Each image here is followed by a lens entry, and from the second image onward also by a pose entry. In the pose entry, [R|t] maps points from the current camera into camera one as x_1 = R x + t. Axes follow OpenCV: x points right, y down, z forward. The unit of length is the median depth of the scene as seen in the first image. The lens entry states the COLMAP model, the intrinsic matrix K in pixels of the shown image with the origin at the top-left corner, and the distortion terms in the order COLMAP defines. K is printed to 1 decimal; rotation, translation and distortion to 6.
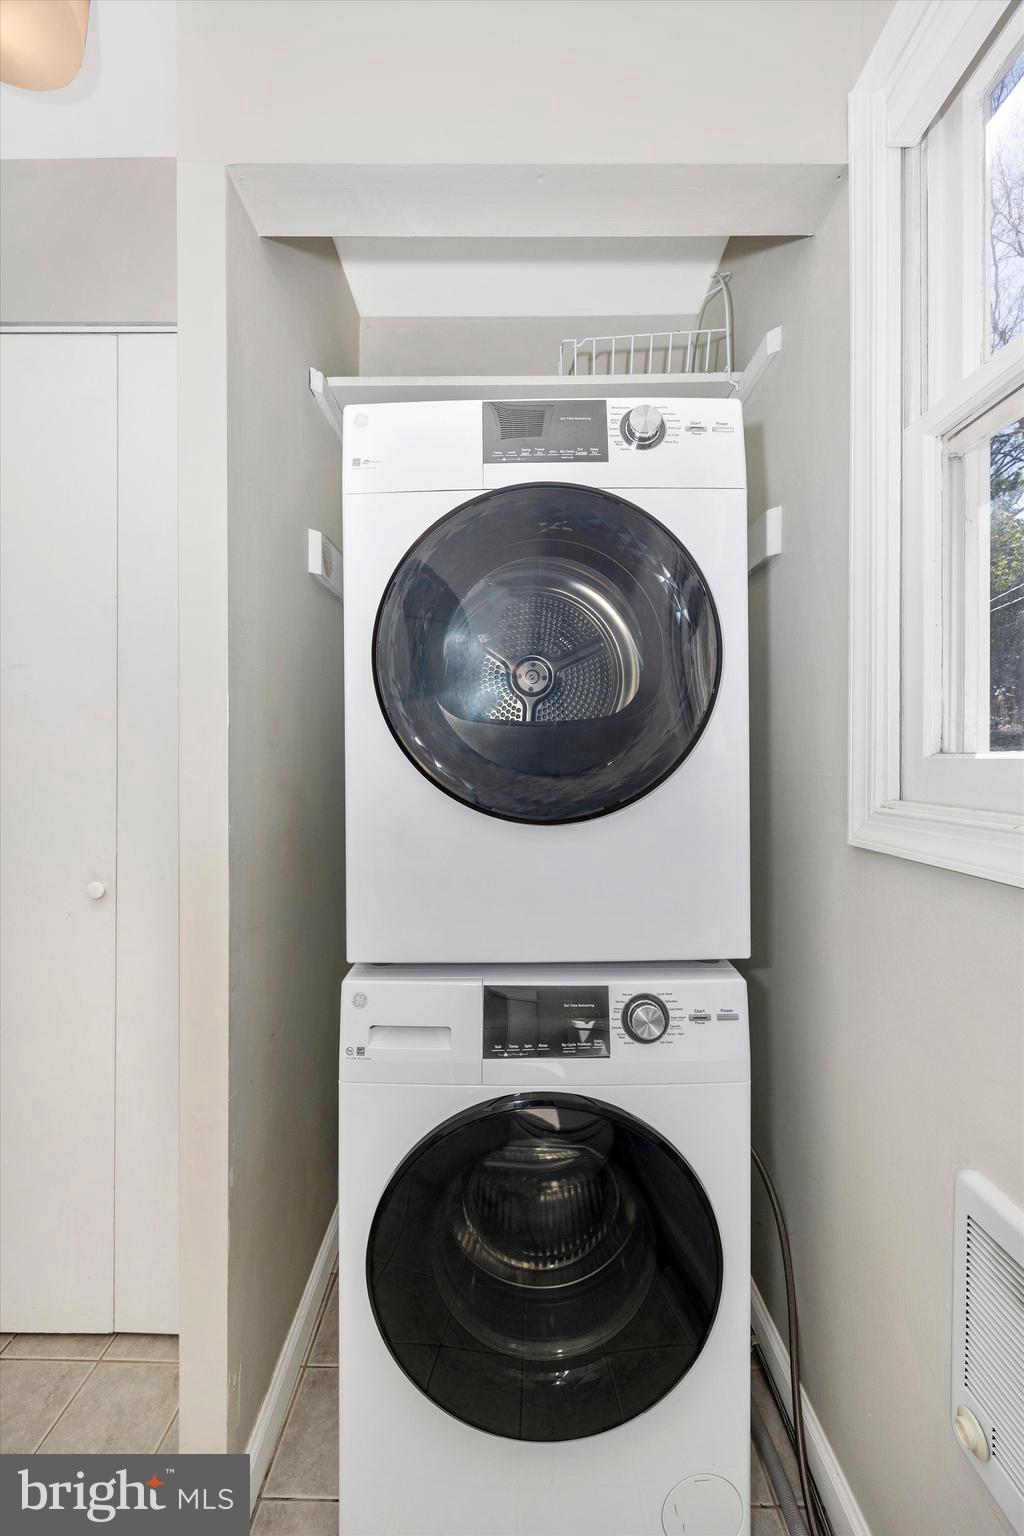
lens RADIAL K [[591.3, 0, 506.4], [0, 591.3, 758.5], [0, 0, 1]] dist [-0.000025, -0.000048]
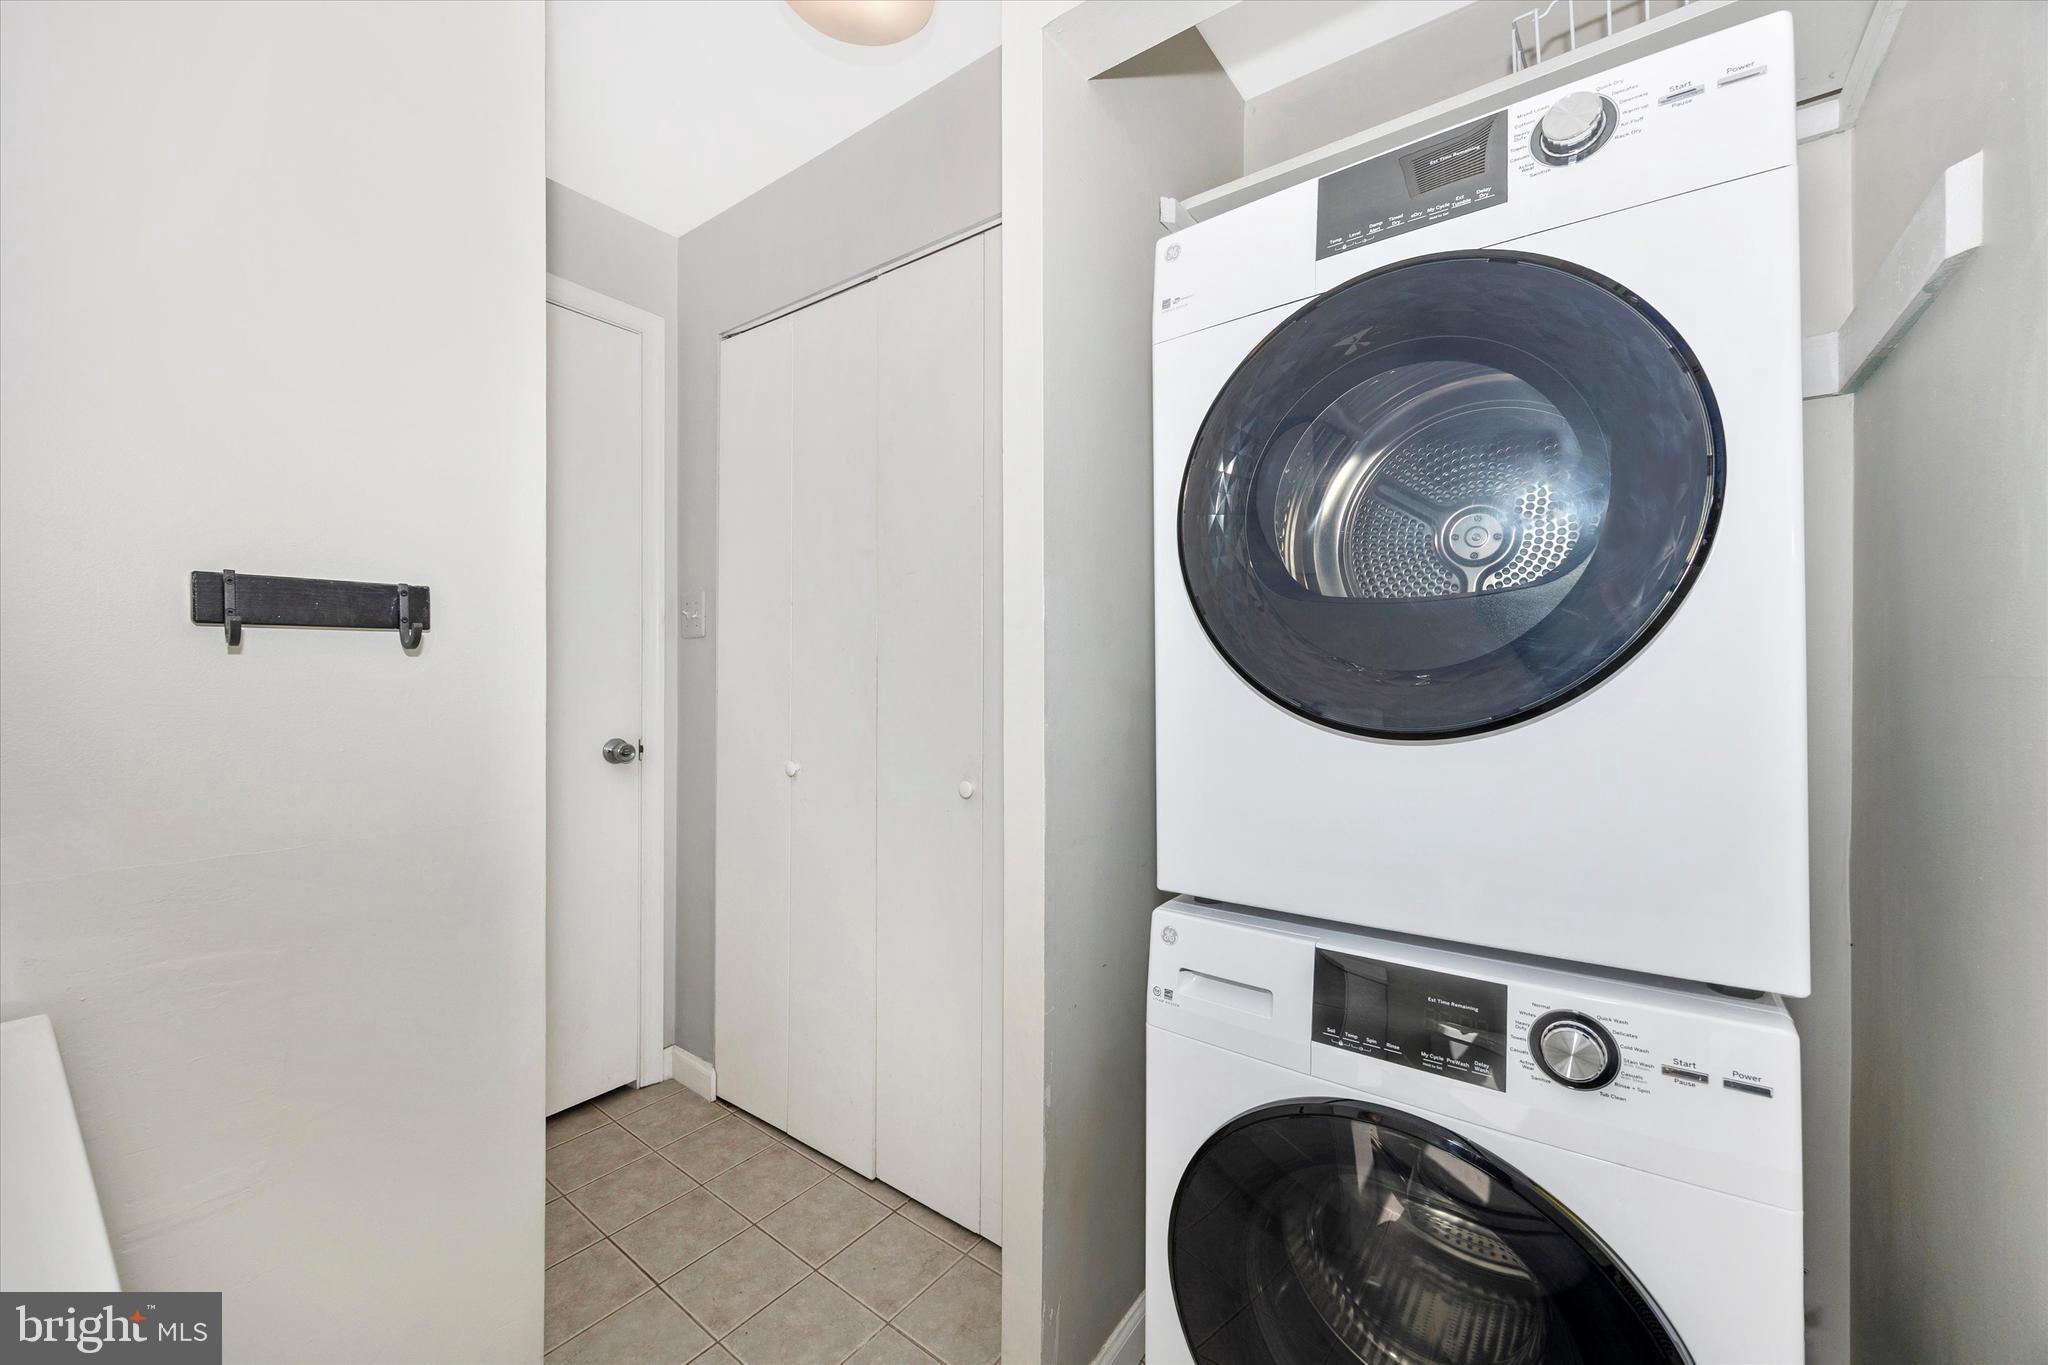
lens RADIAL K [[788.4, 0, 1035.6], [0, 788.4, 678.3], [0, 0, 1]] dist [-0.000025, -0.000048]
pose [[0.812615, 0.005789, -0.582773, 0.257035], [-0.003897, 0.999982, 0.004499, 0.034608], [0.582788, -0.001385, 0.812623, -0.035507]]
